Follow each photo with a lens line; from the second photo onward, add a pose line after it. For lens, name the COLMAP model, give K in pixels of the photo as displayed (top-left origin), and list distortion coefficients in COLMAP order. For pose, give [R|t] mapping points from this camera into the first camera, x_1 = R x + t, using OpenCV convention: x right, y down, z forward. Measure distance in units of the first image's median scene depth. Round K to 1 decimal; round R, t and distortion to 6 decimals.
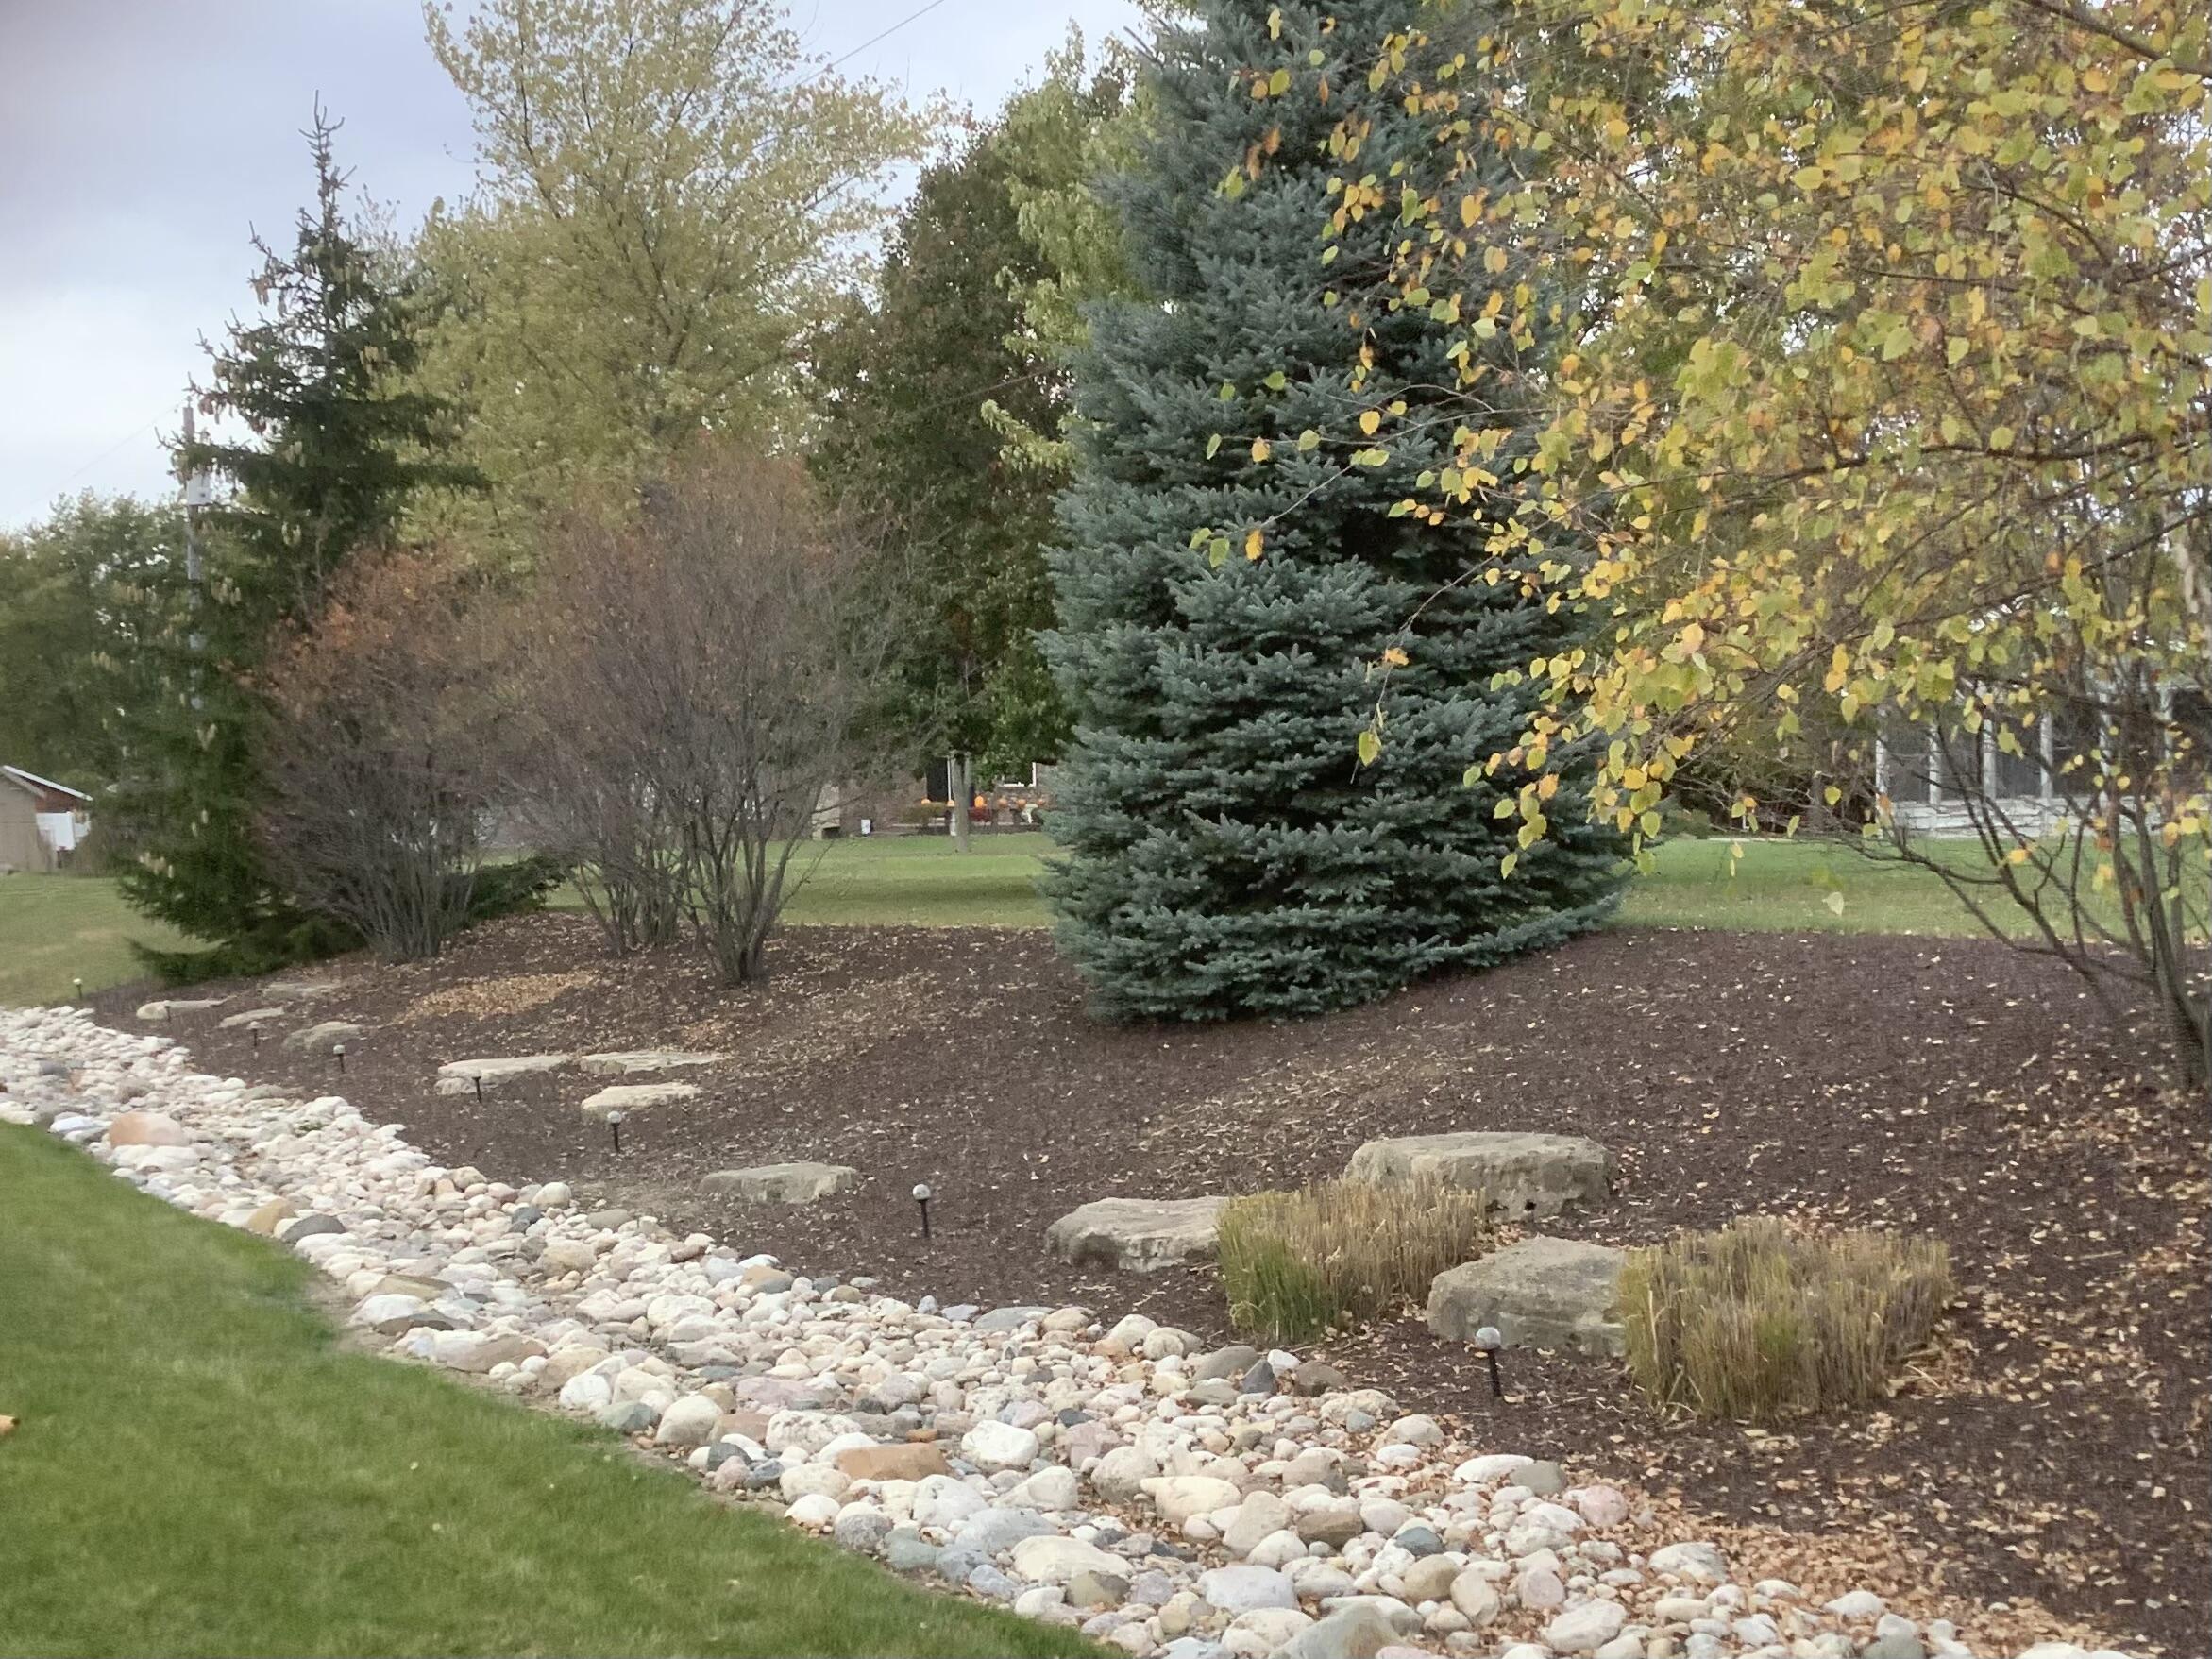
lens RADIAL K [[2348.0, 0, 1106.0], [0, 2348.0, 829.5], [0, 0, 1]] dist [0.005793, -0.116125]
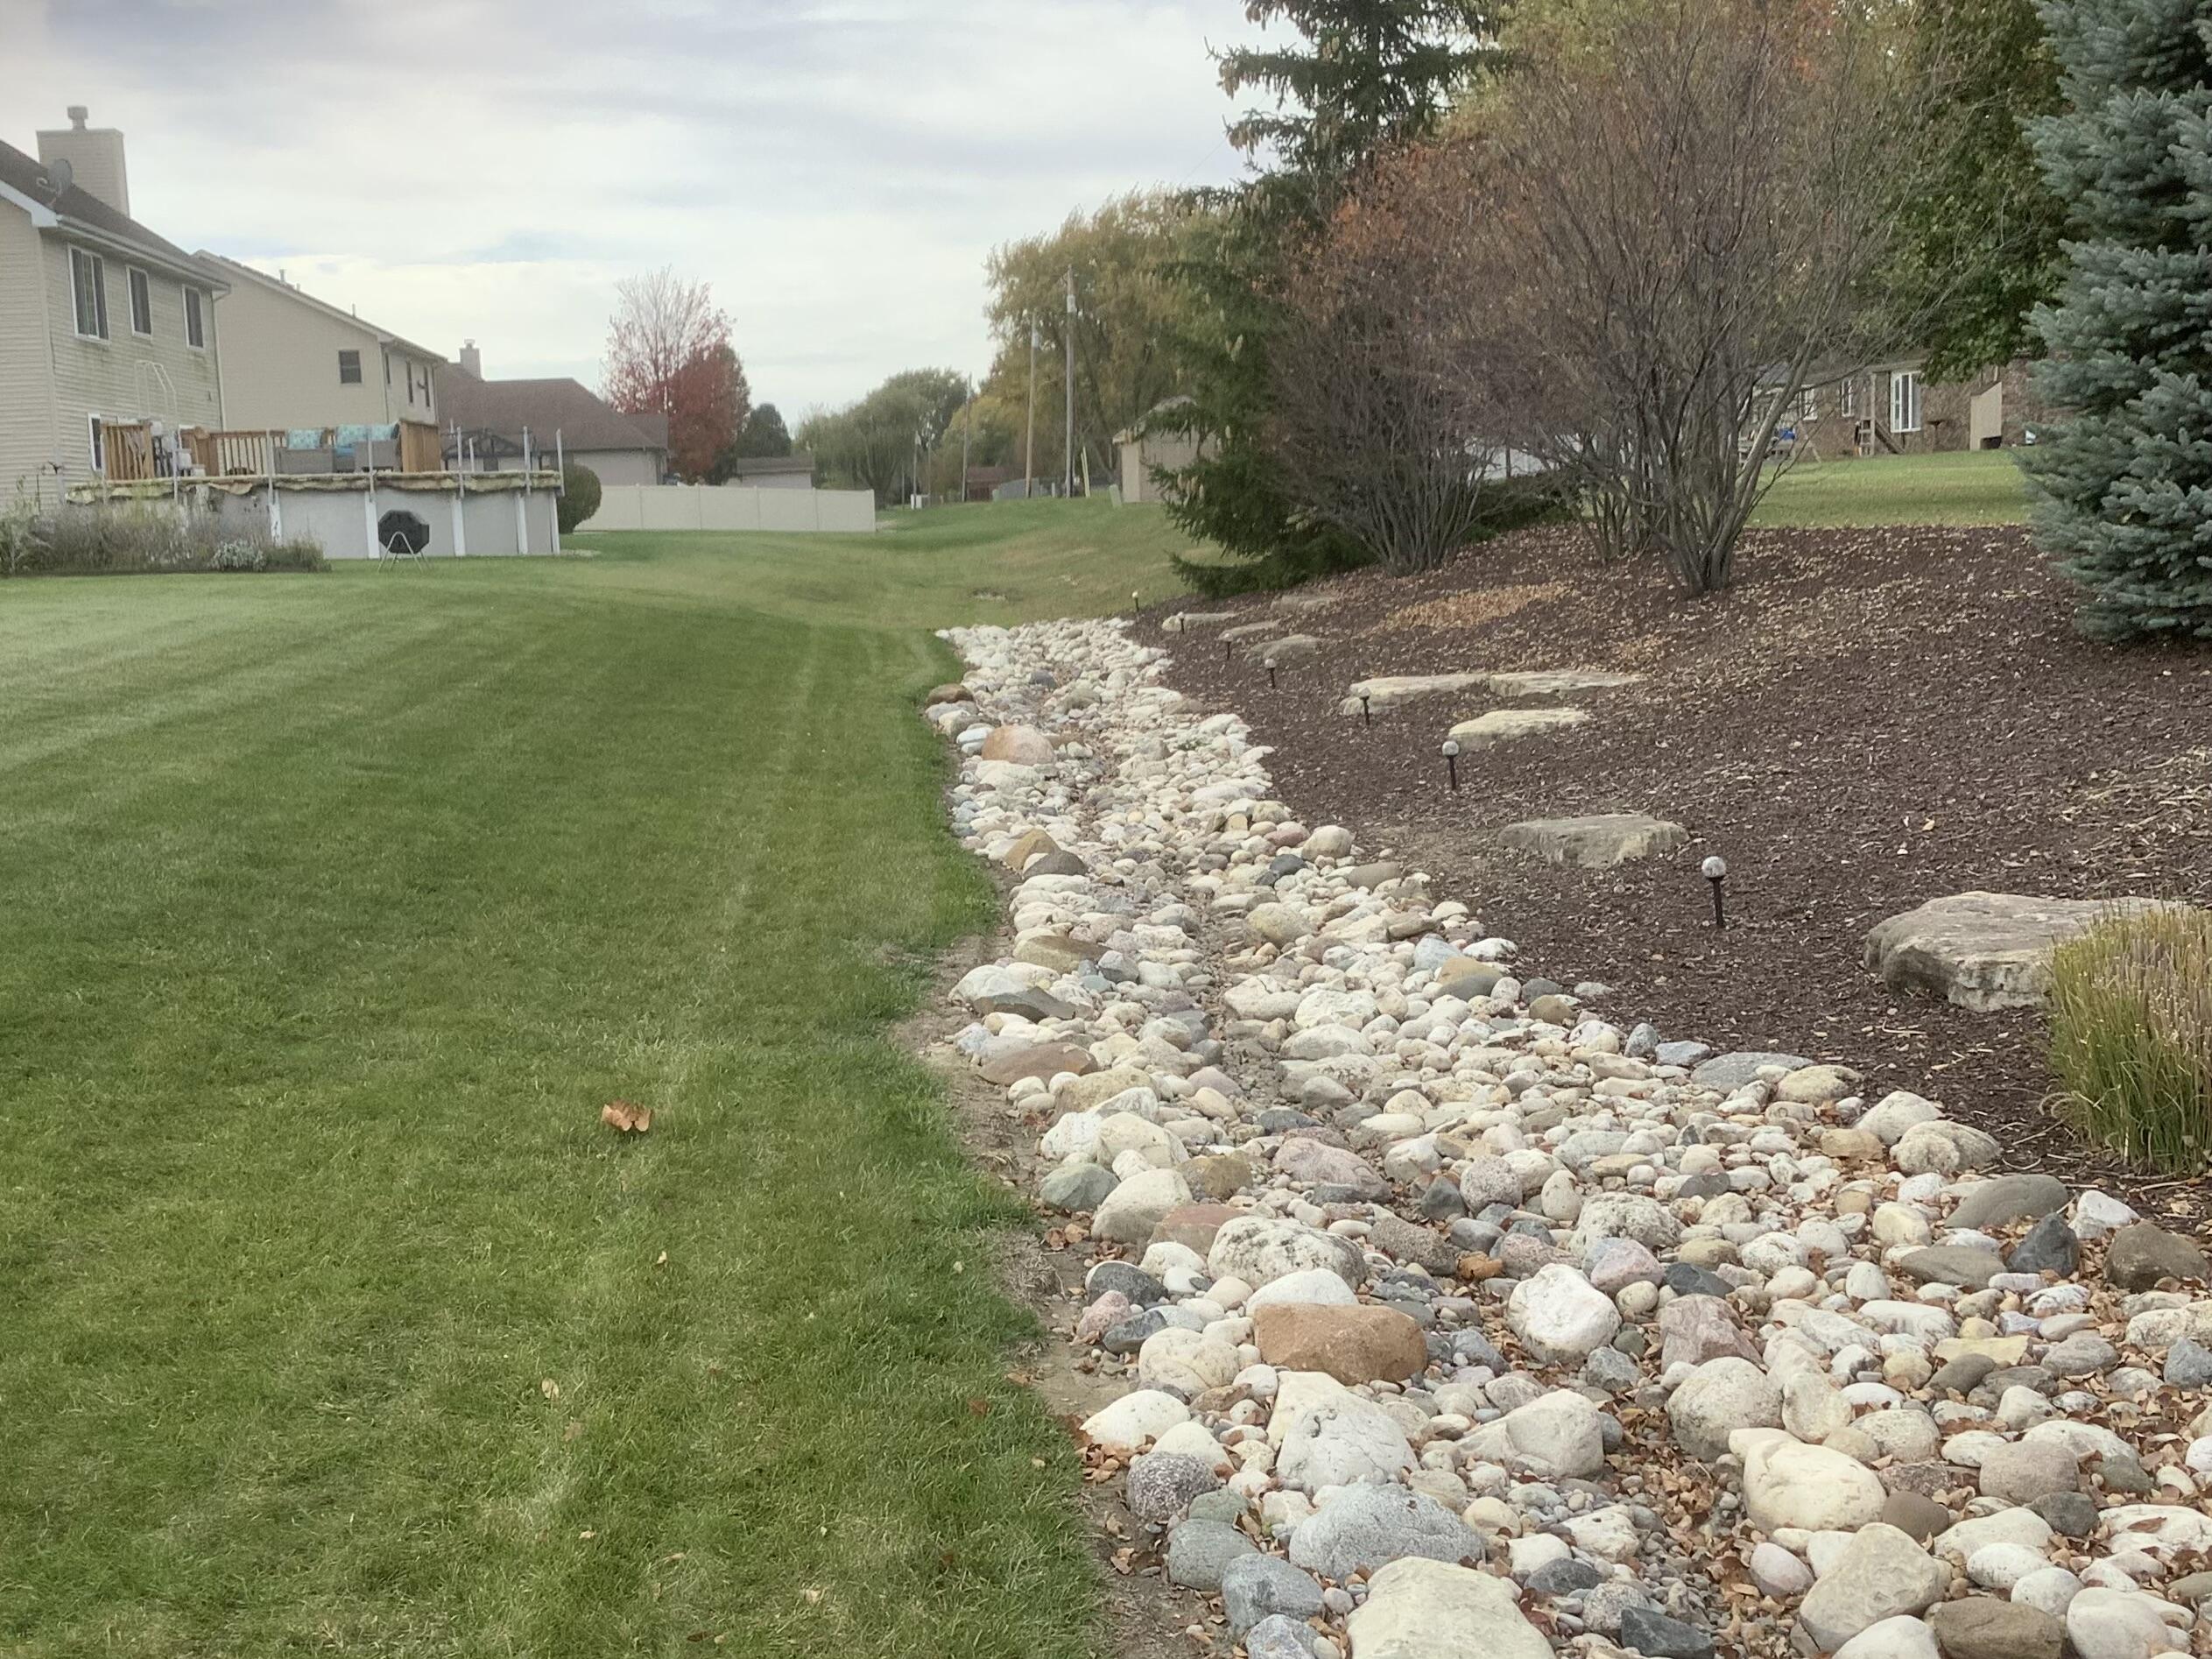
lens RADIAL K [[2348.2, 0, 1106.0], [0, 2348.2, 829.5], [0, 0, 1]] dist [0.005793, -0.116125]
pose [[0.895104, 0.044695, -0.443611, 0.075195], [0.027339, 0.987588, 0.154666, 0.025121], [0.445018, -0.150570, 0.882773, 0.274473]]
